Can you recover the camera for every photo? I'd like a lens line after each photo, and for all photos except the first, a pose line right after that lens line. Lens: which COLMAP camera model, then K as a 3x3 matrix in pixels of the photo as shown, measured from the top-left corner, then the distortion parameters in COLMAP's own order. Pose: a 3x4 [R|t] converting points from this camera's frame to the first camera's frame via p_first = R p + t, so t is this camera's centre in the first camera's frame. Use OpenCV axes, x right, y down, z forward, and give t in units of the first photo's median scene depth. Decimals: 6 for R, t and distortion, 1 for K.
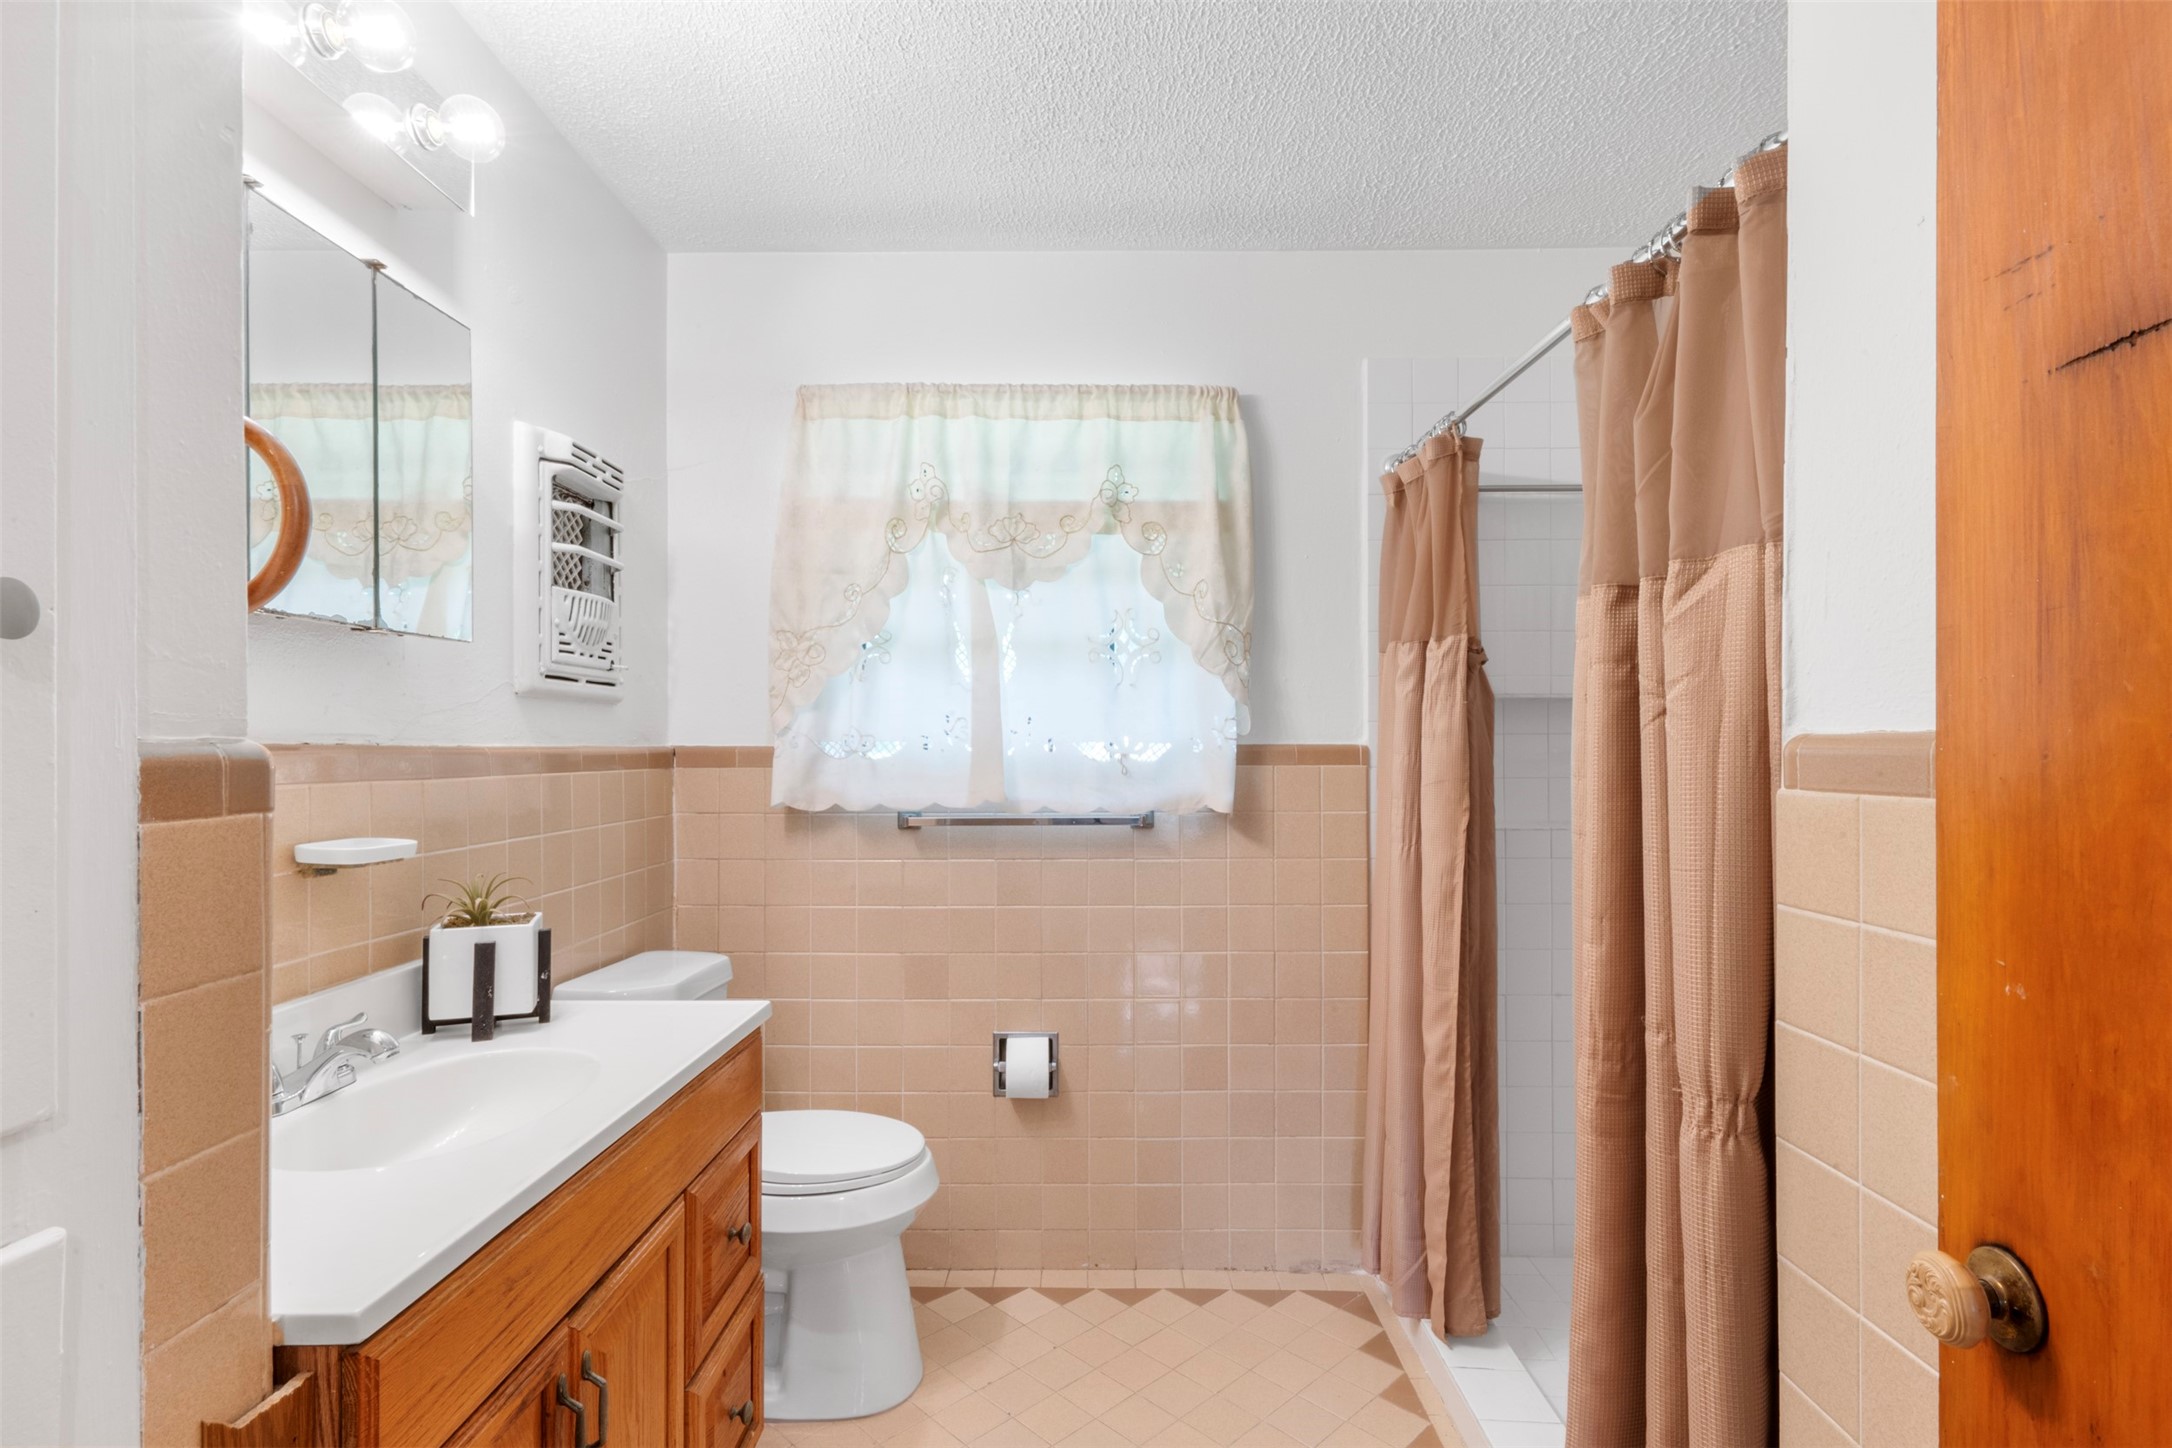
lens RADIAL K [[1081.3, 0, 1087.2], [0, 1081.3, 734.1], [0, 0, 1]] dist [0.023375, 0.000415]
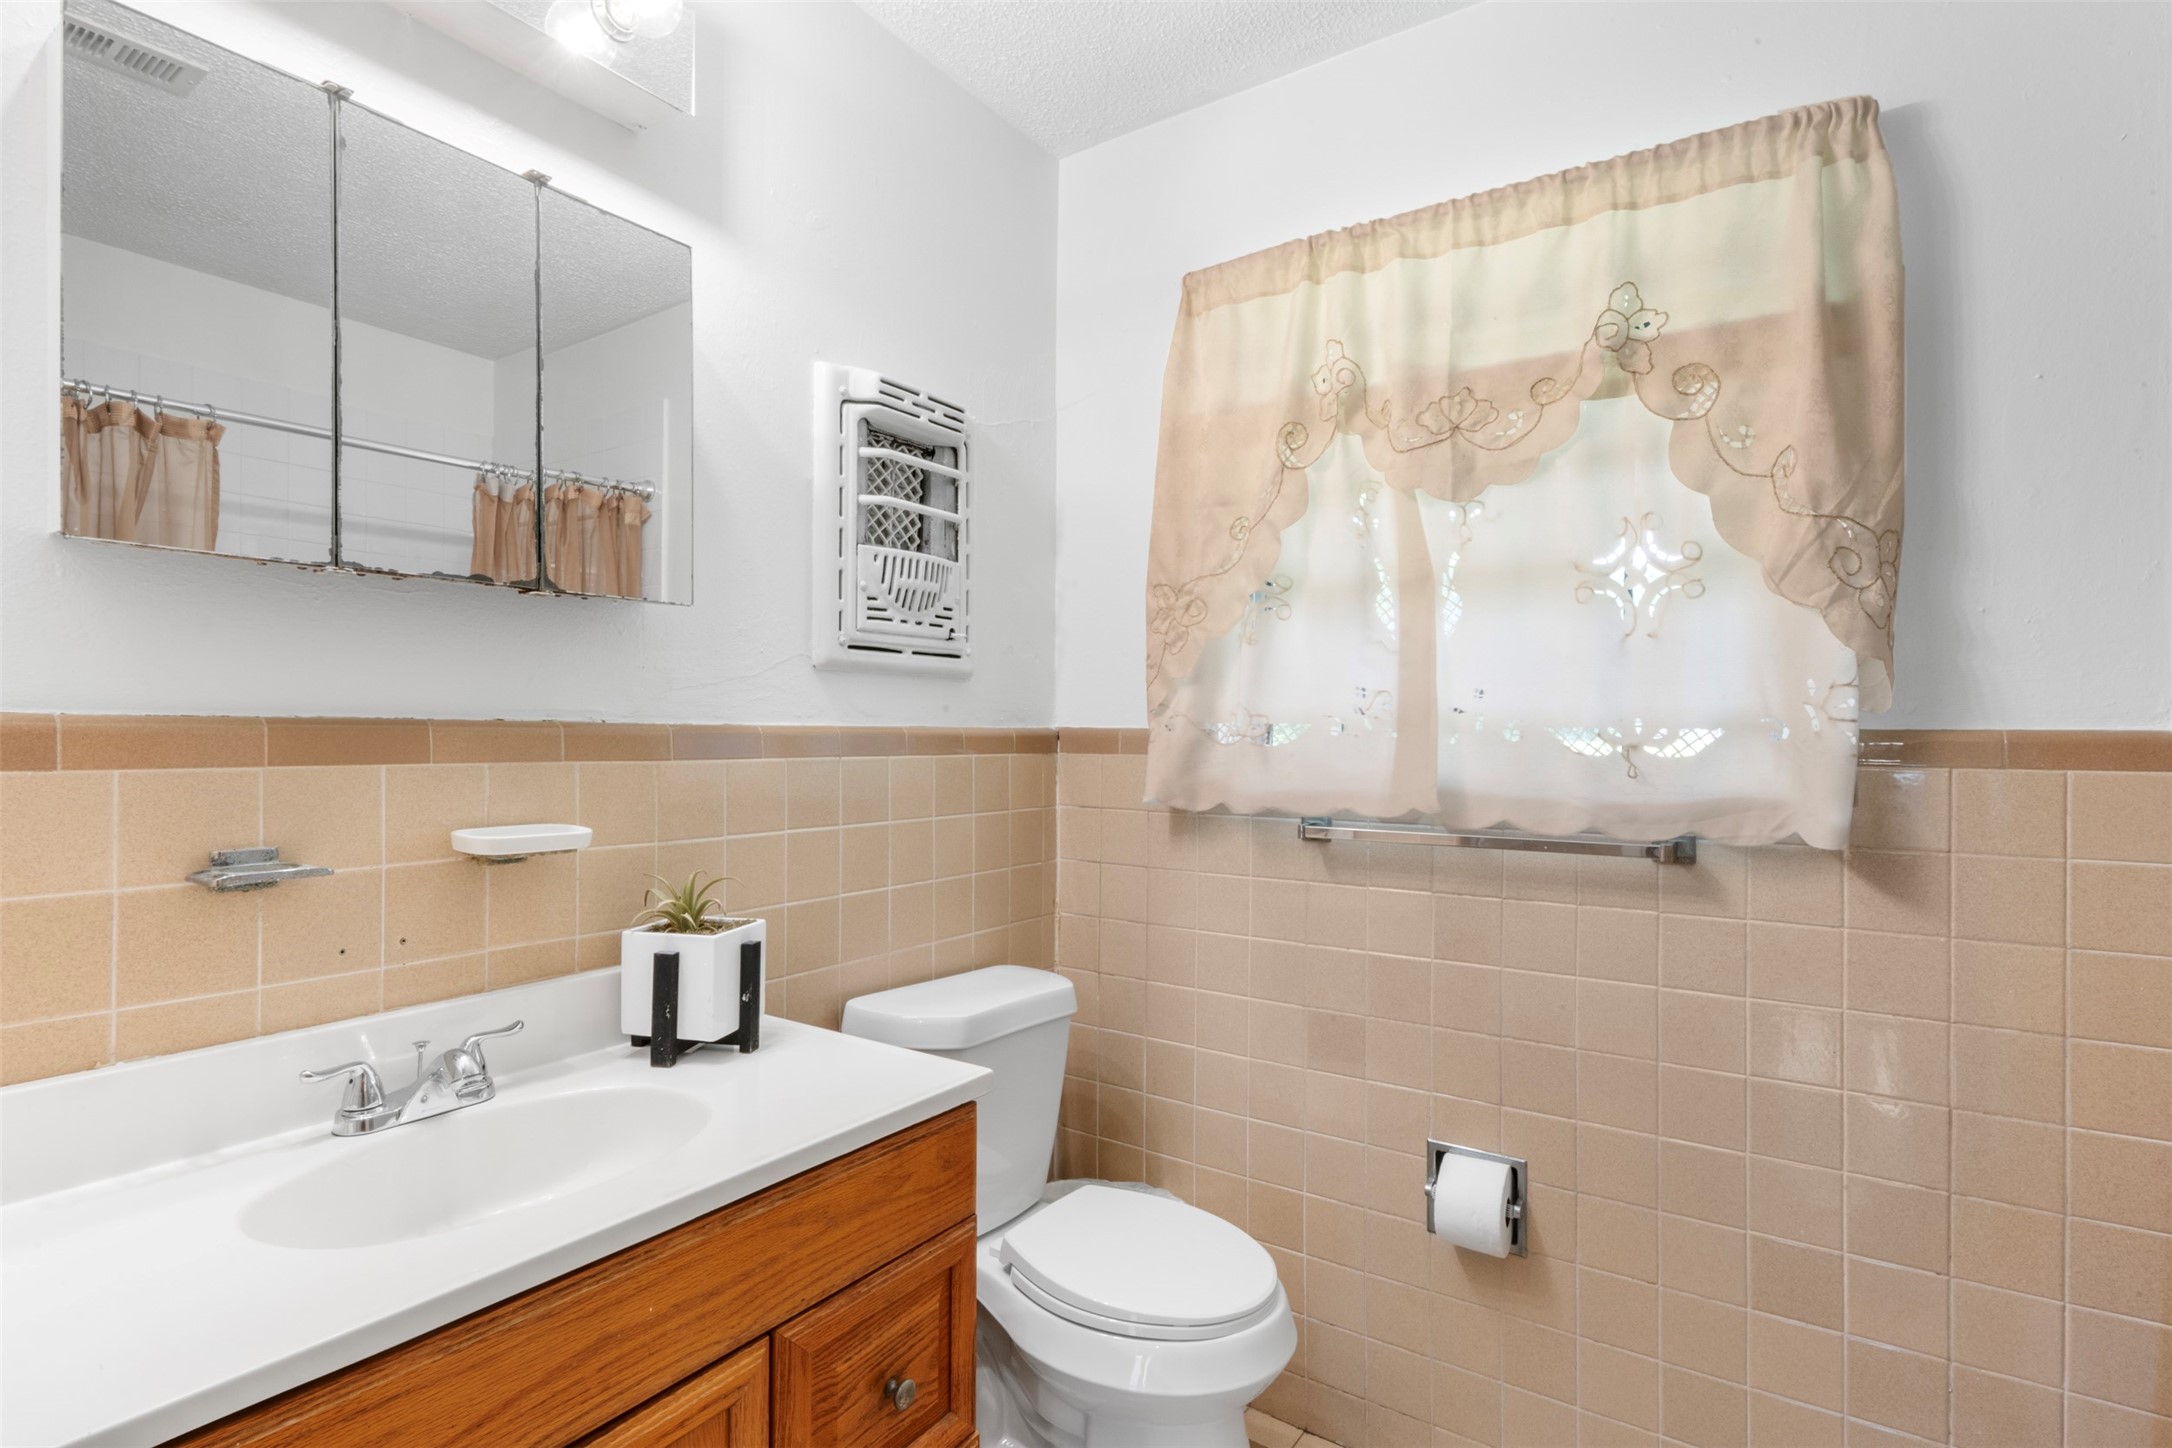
lens RADIAL K [[1081.3, 0, 1088.6], [0, 1081.3, 731.5], [0, 0, 1]] dist [0.023375, 0.000415]
pose [[0.827357, 0.007547, -0.561625, 0.126624], [-0.001288, 0.999933, 0.011539, 0.004156], [0.561674, -0.008824, 0.827311, 0.302195]]
